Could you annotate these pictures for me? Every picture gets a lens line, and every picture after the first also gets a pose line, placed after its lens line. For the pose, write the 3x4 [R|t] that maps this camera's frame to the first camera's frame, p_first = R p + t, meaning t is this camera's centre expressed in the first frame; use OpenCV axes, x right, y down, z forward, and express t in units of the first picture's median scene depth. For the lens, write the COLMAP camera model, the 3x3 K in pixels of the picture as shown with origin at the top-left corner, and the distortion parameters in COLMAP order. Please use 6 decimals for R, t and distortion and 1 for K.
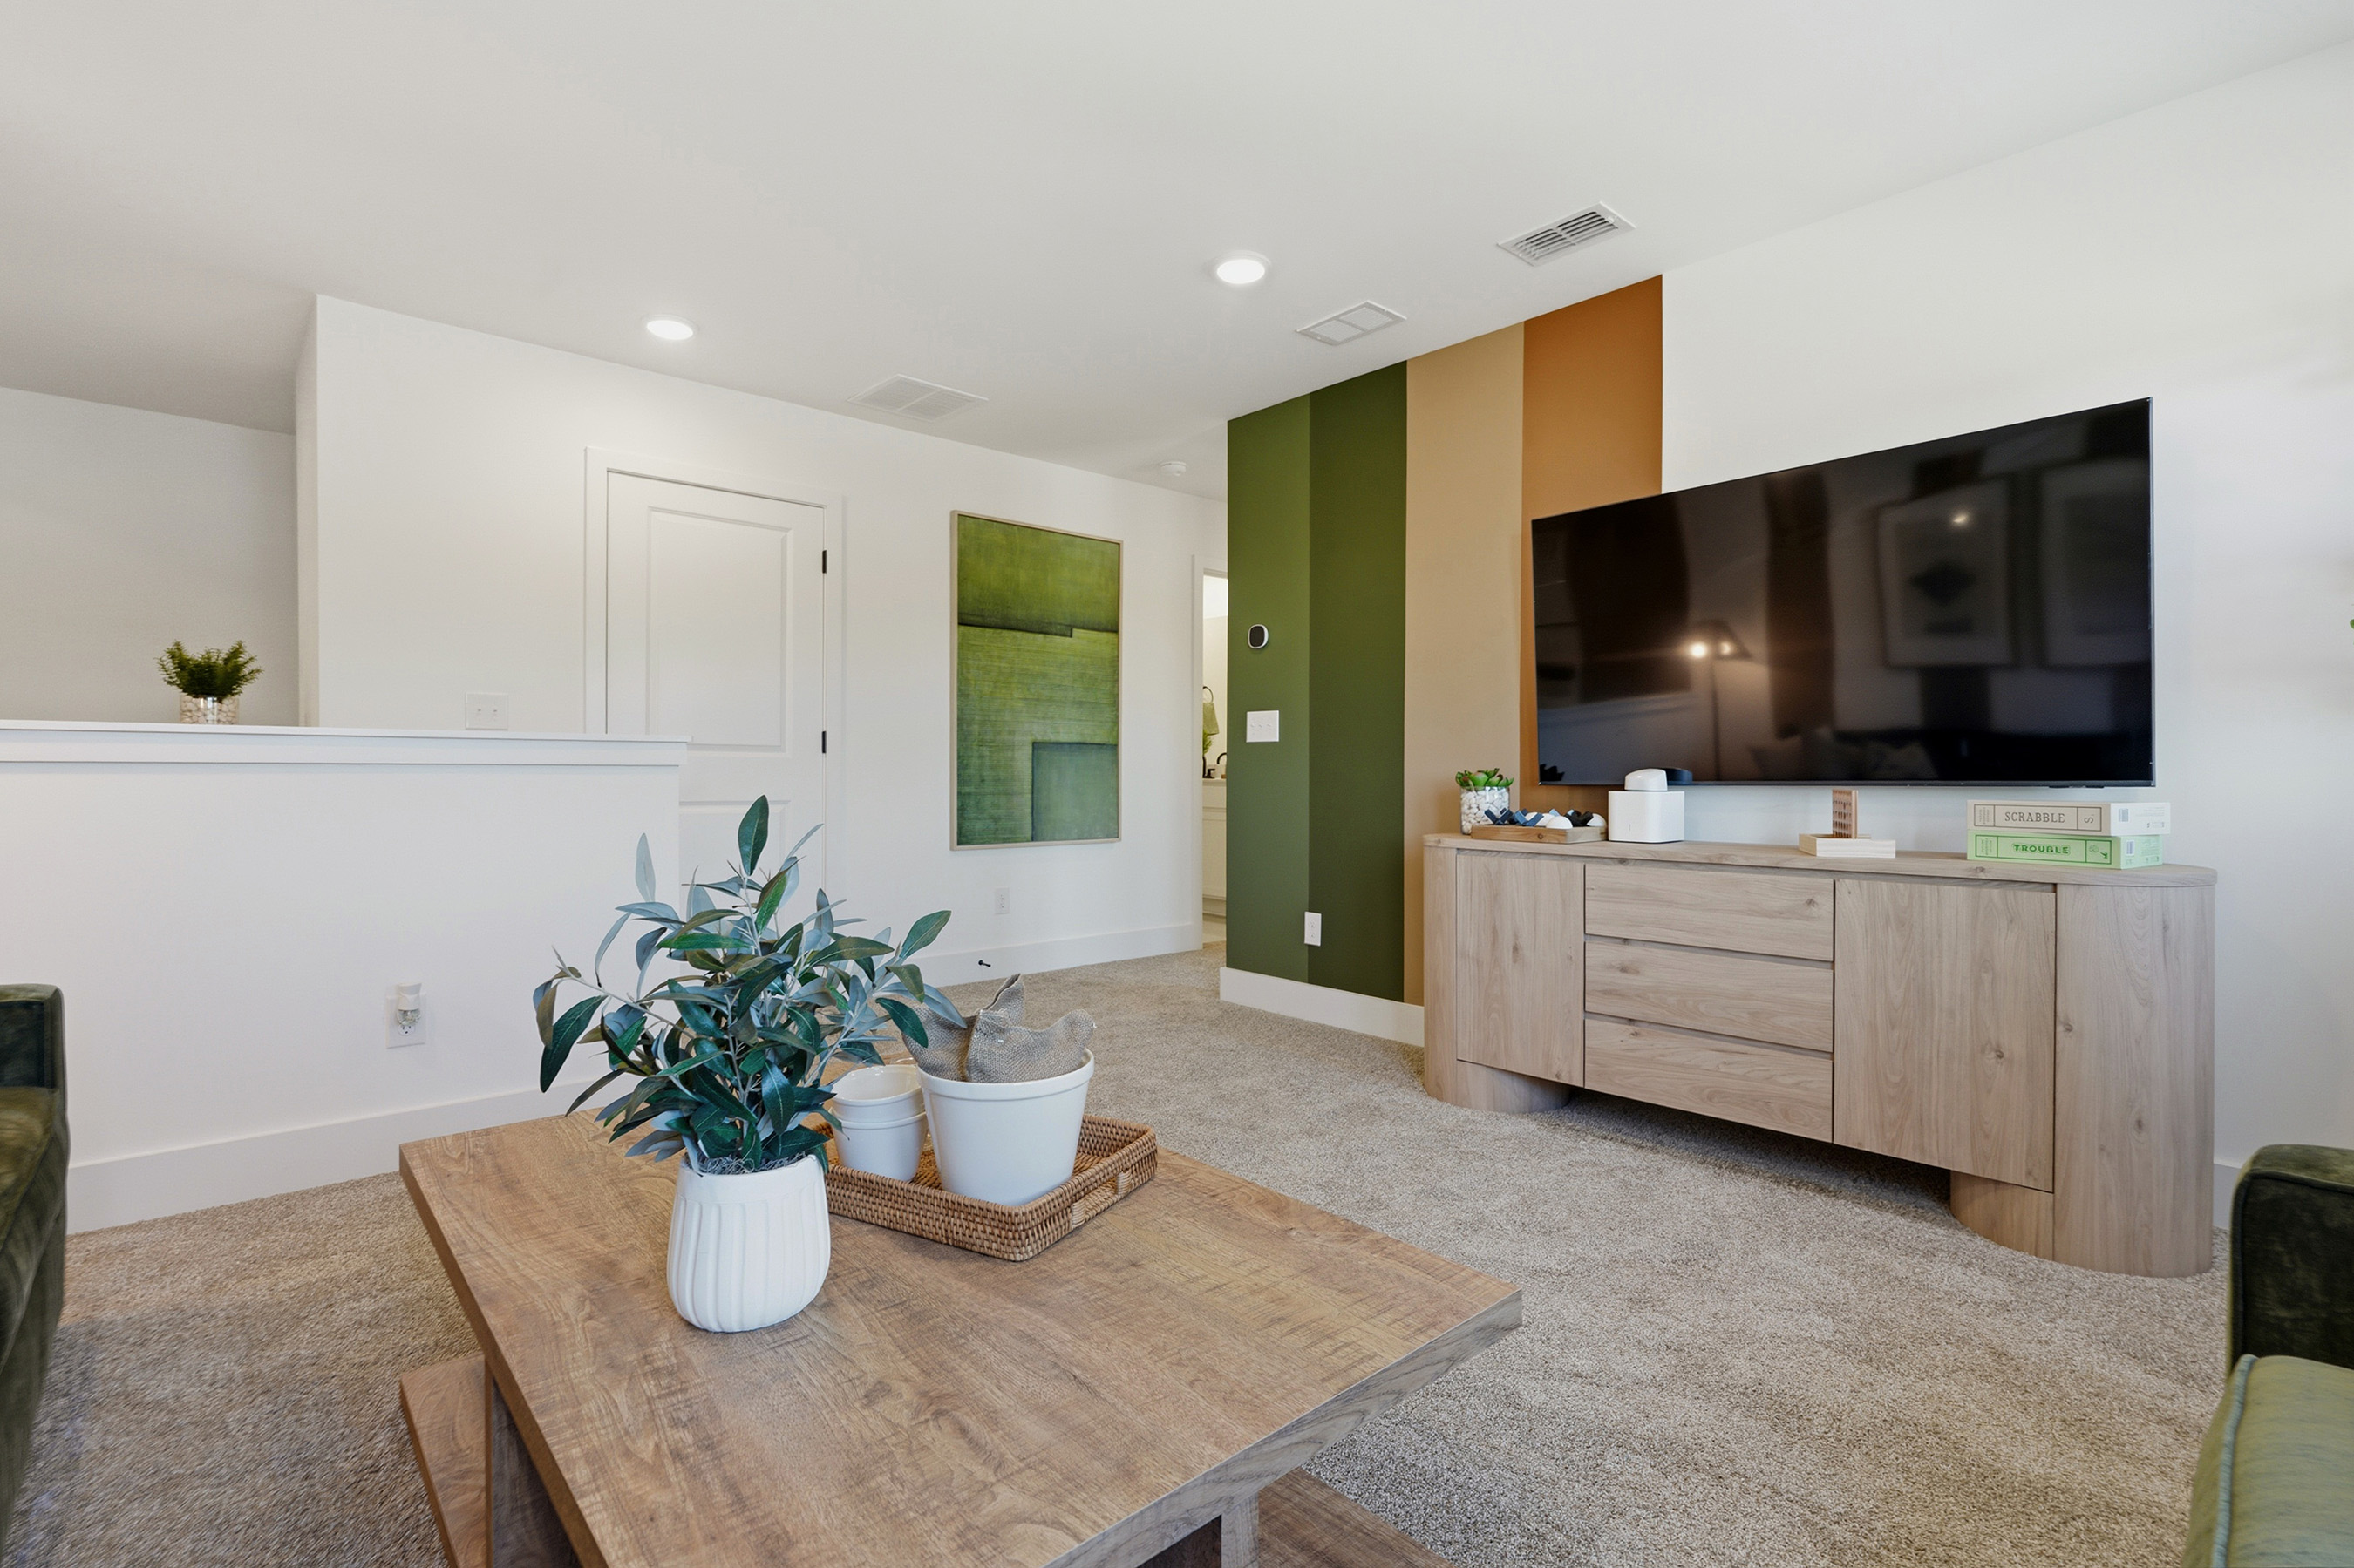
lens RADIAL K [[1109.7, 0, 1170.4], [0, 1109.7, 779.5], [0, 0, 1]] dist [0.001116, 0.000450]
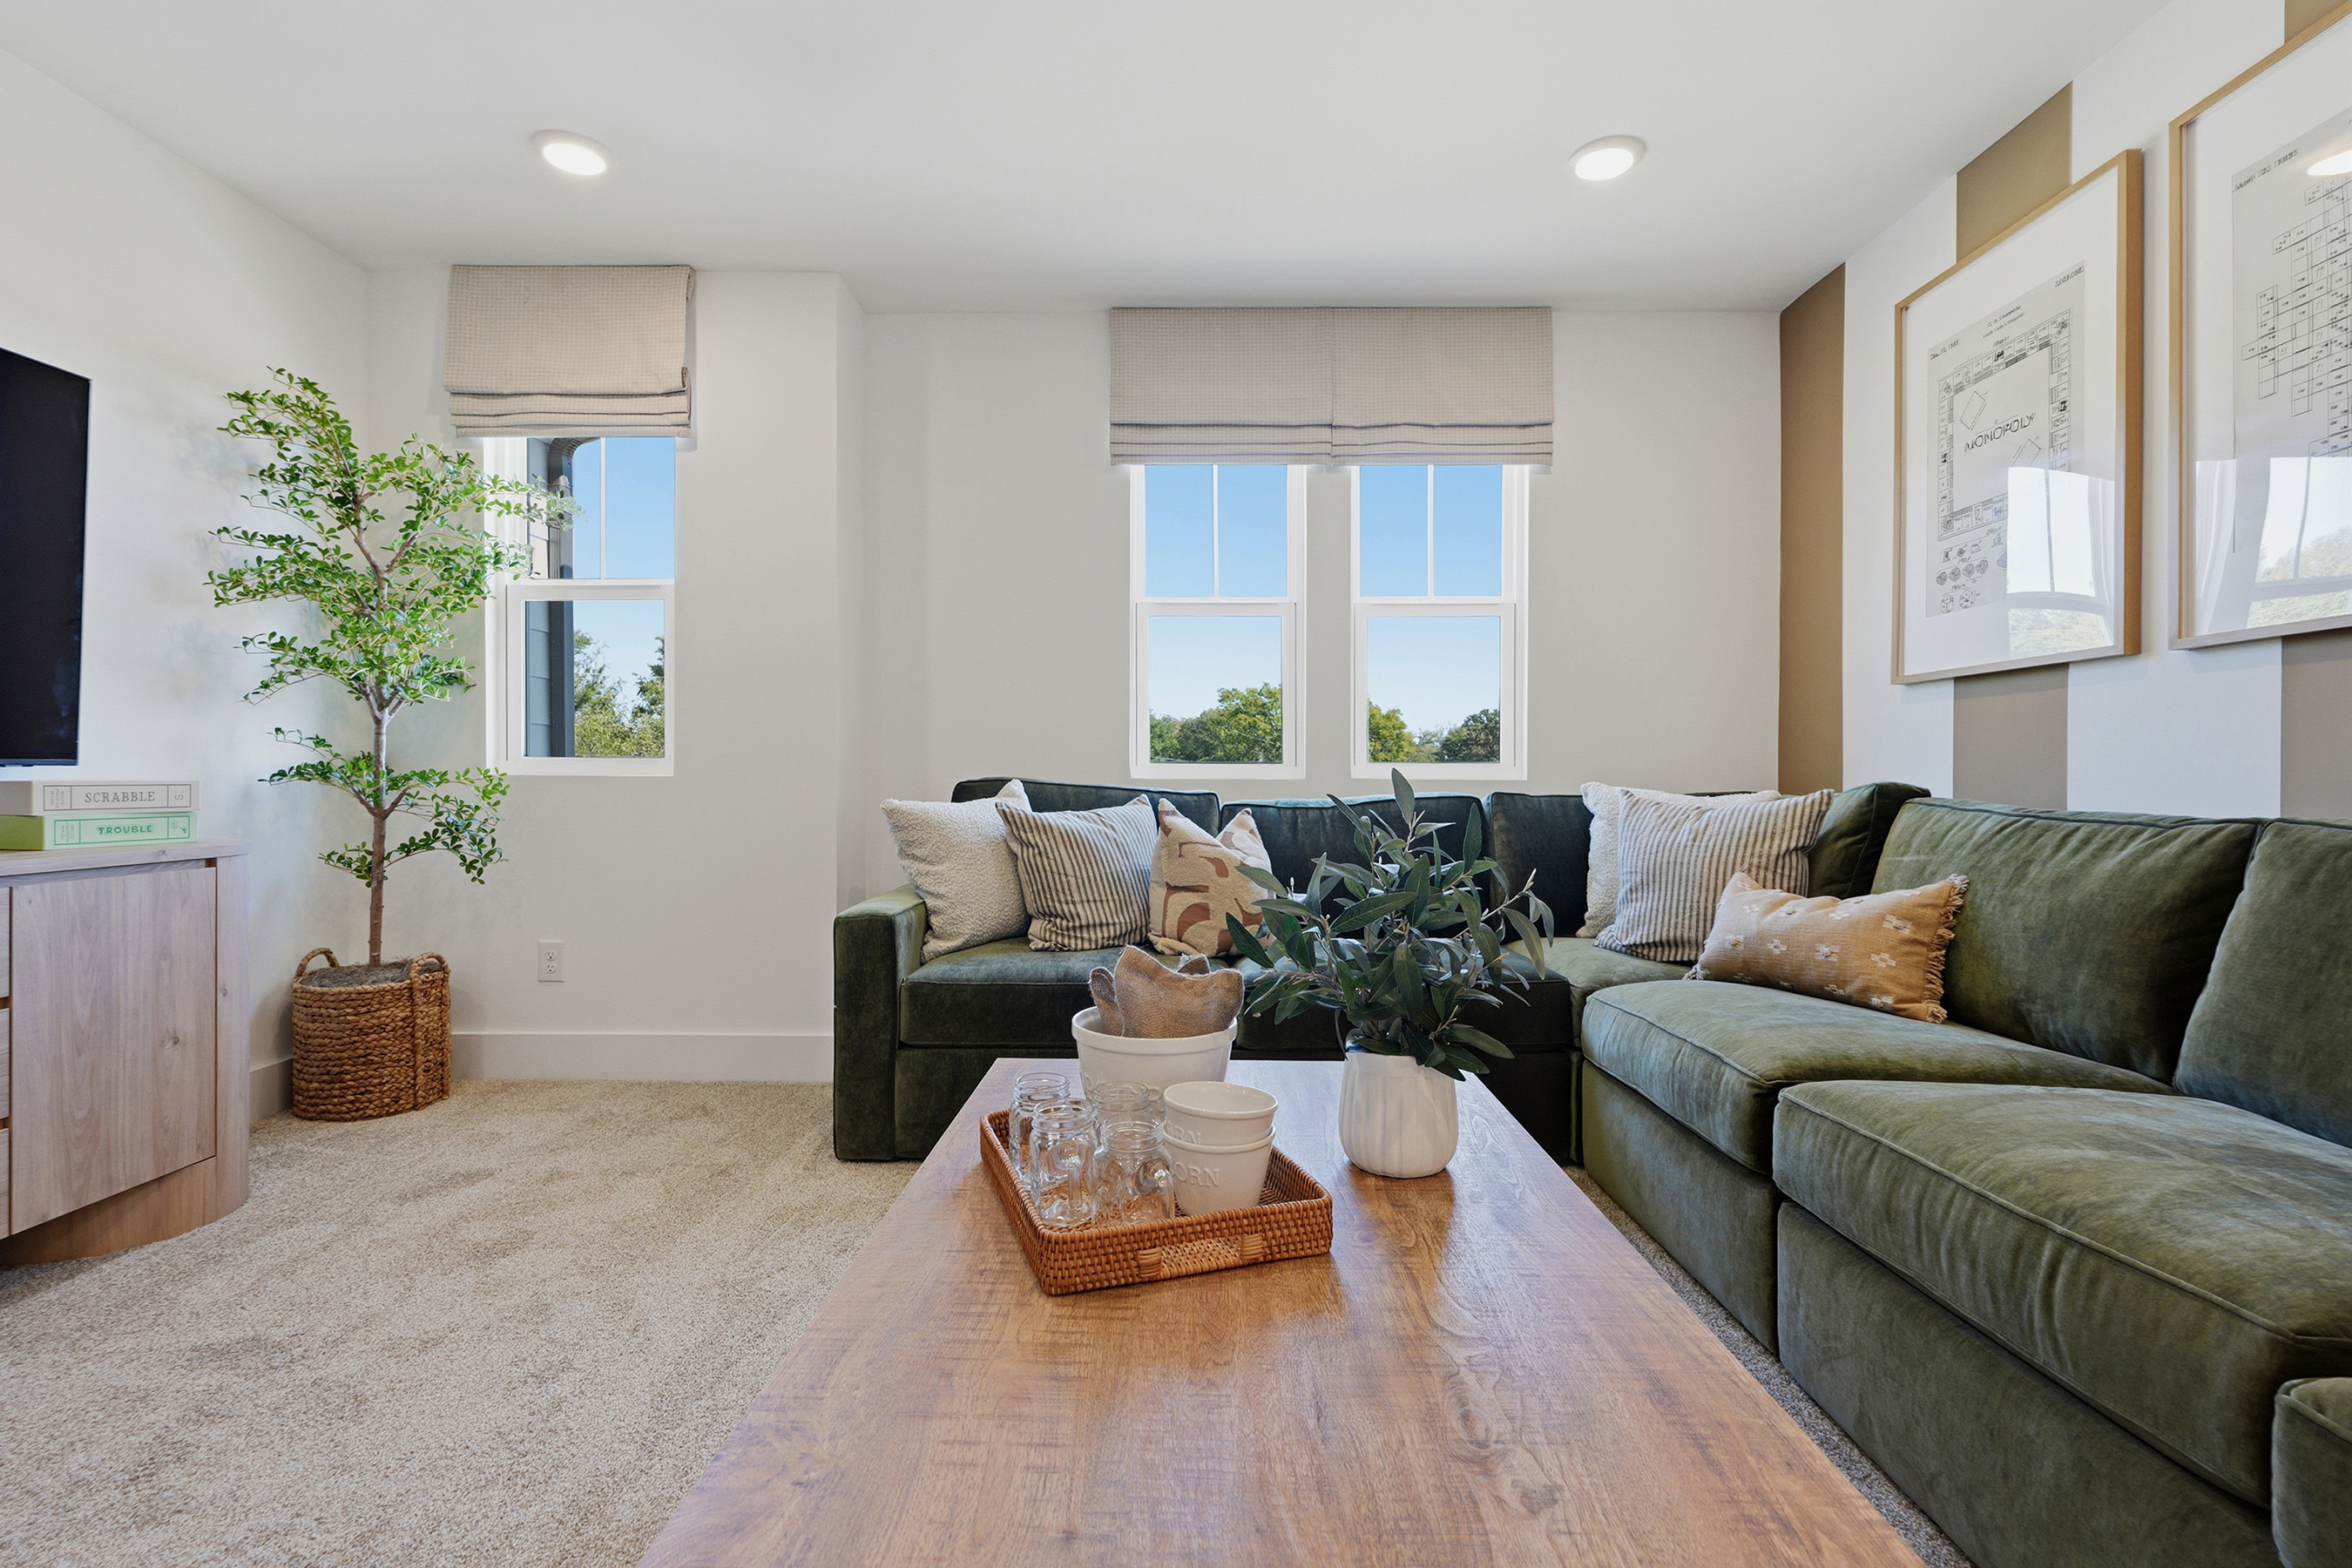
lens RADIAL K [[1108.9, 0, 1169.4], [0, 1108.9, 779.5], [0, 0, 1]] dist [0.001116, 0.000450]
pose [[-0.738779, -0.008282, 0.673896, -0.528740], [-0.001916, 0.999946, 0.010189, 0.007463], [-0.673945, 0.006236, -0.738756, 1.090784]]
